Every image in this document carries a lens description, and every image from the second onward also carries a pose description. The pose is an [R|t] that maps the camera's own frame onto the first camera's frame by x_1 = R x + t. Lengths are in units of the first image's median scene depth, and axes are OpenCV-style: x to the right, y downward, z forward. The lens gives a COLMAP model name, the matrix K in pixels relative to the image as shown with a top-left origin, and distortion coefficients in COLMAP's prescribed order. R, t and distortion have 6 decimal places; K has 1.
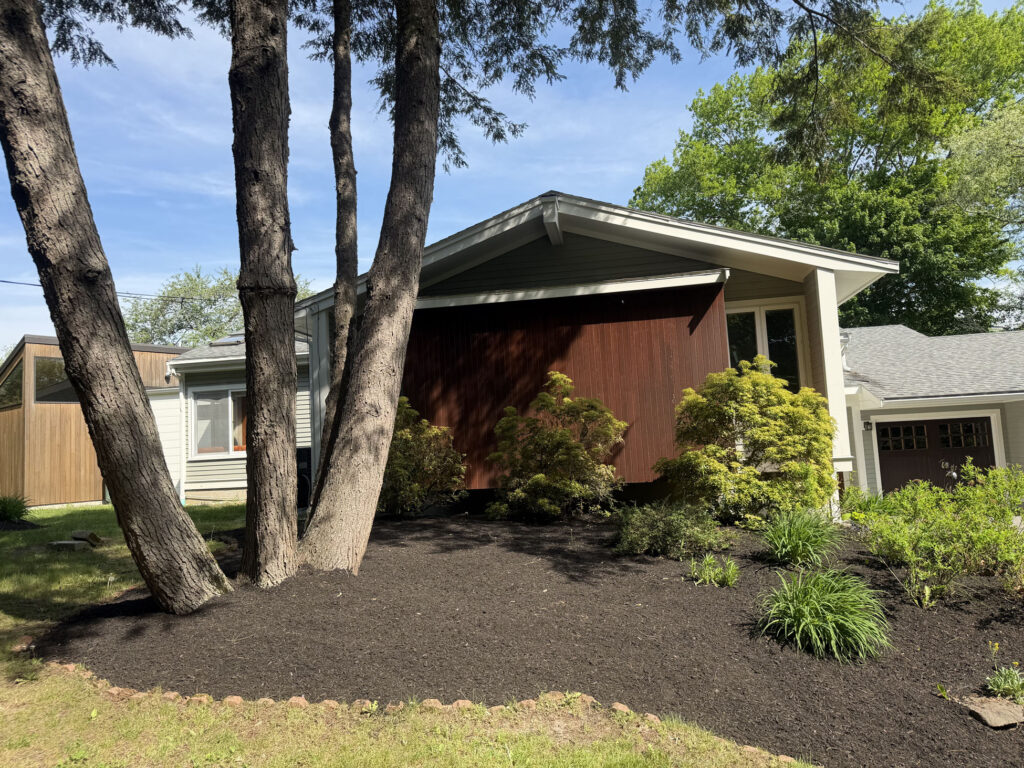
lens RADIAL K [[732.1, 0, 512.0], [0, 732.1, 384.0], [0, 0, 1]] dist [0.005522, 0.002175]
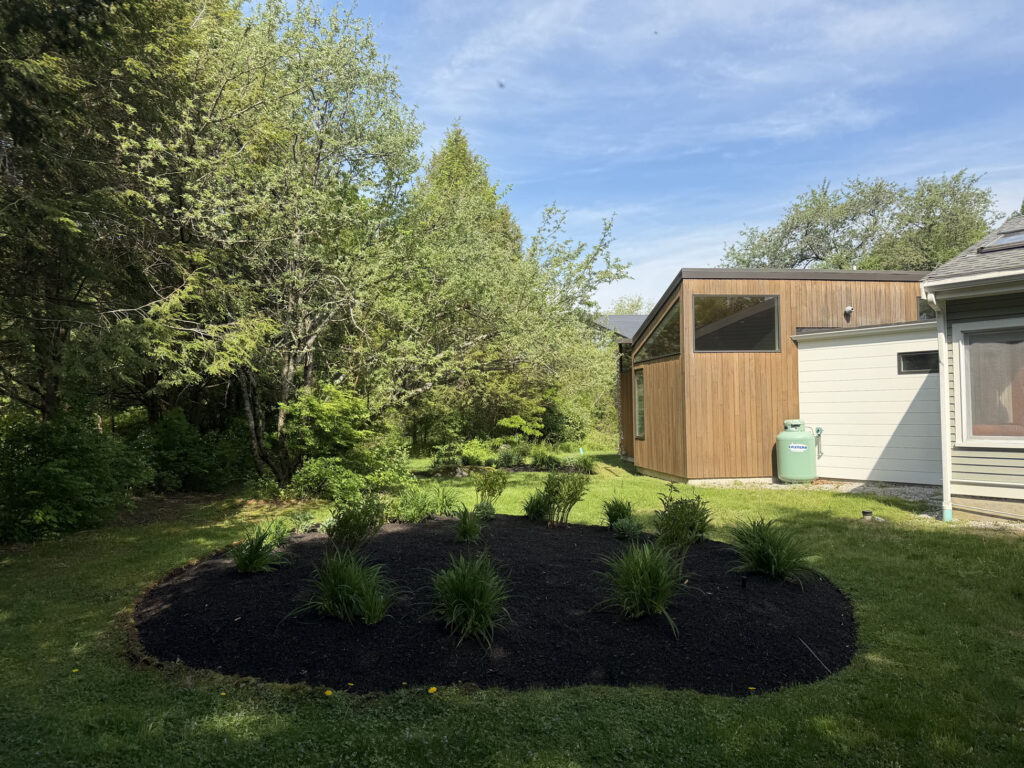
lens RADIAL K [[711.0, 0, 512.0], [0, 711.0, 384.0], [0, 0, 1]] dist [0.005966, -0.001821]
pose [[0.740725, 0.015333, -0.671633, -0.264214], [0.039268, 0.997042, 0.066069, 0.000862], [0.670660, -0.075313, 0.737932, 0.274818]]
